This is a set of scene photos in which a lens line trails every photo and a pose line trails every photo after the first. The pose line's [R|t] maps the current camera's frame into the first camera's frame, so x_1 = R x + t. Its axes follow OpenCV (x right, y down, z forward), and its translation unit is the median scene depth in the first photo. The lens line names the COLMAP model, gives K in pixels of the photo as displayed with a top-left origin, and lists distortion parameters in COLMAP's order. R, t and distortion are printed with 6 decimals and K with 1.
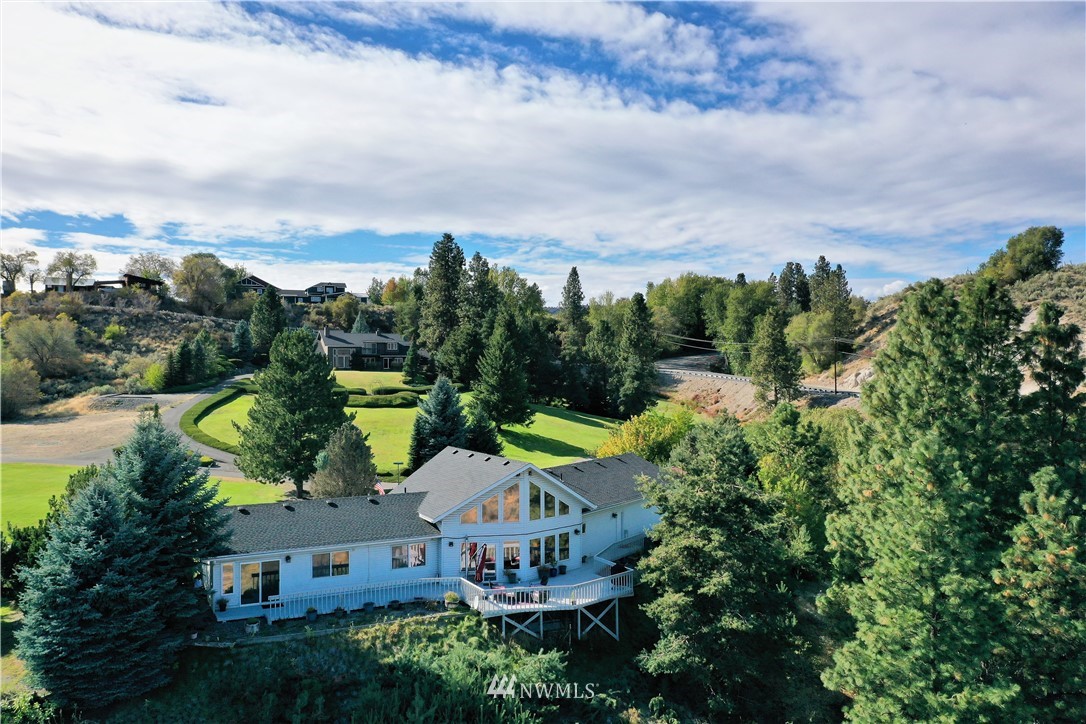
lens RADIAL K [[866.5, 0, 543.0], [0, 866.5, 362.0], [0, 0, 1]] dist [0.004377, -0.000056]
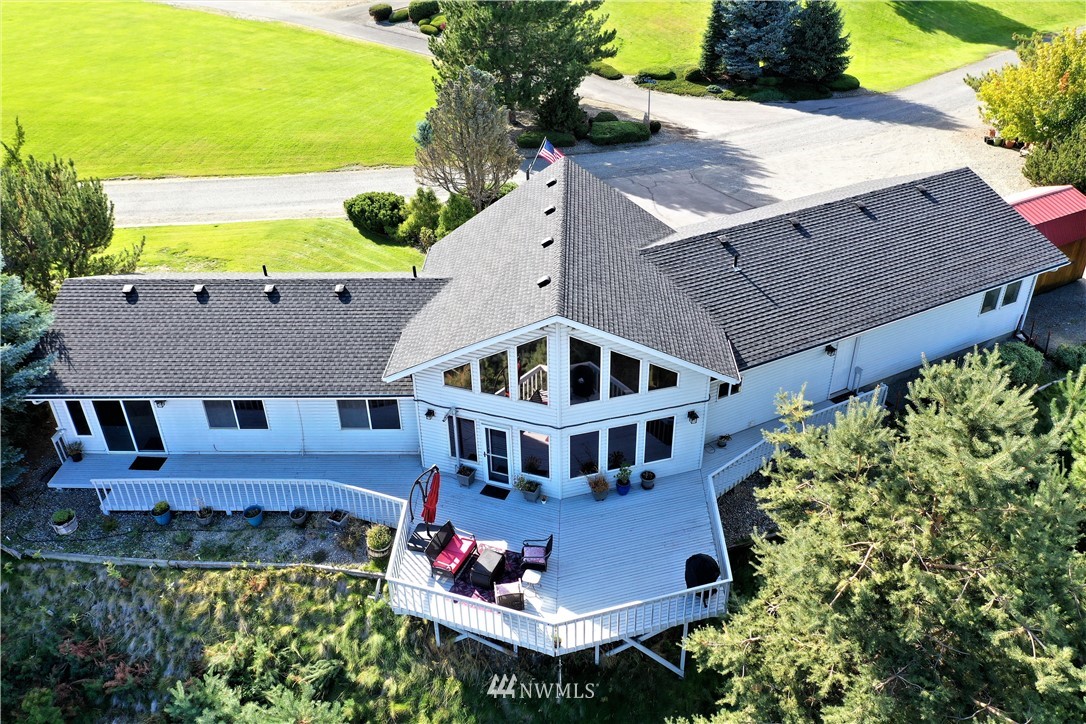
lens RADIAL K [[866.5, 0, 543.0], [0, 866.5, 362.0], [0, 0, 1]] dist [0.004377, -0.000056]
pose [[0.876338, 0.240182, -0.417546, 0.169159], [0.019718, 0.848210, 0.529292, -0.101378], [0.481294, -0.472072, 0.738583, 0.613185]]
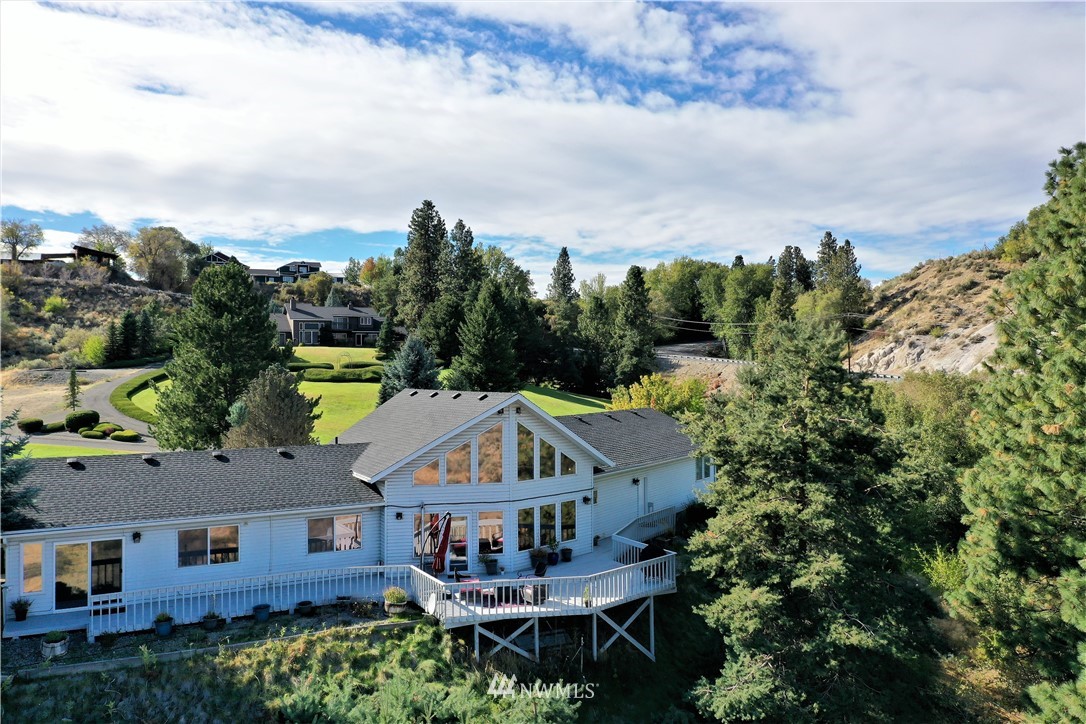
lens RADIAL K [[866.5, 0, 543.0], [0, 866.5, 362.0], [0, 0, 1]] dist [0.004377, -0.000056]
pose [[0.999893, -0.001318, 0.014588, -0.005435], [0.001311, 0.999999, 0.000451, 0.088125], [-0.014589, -0.000432, 0.999893, 0.320751]]
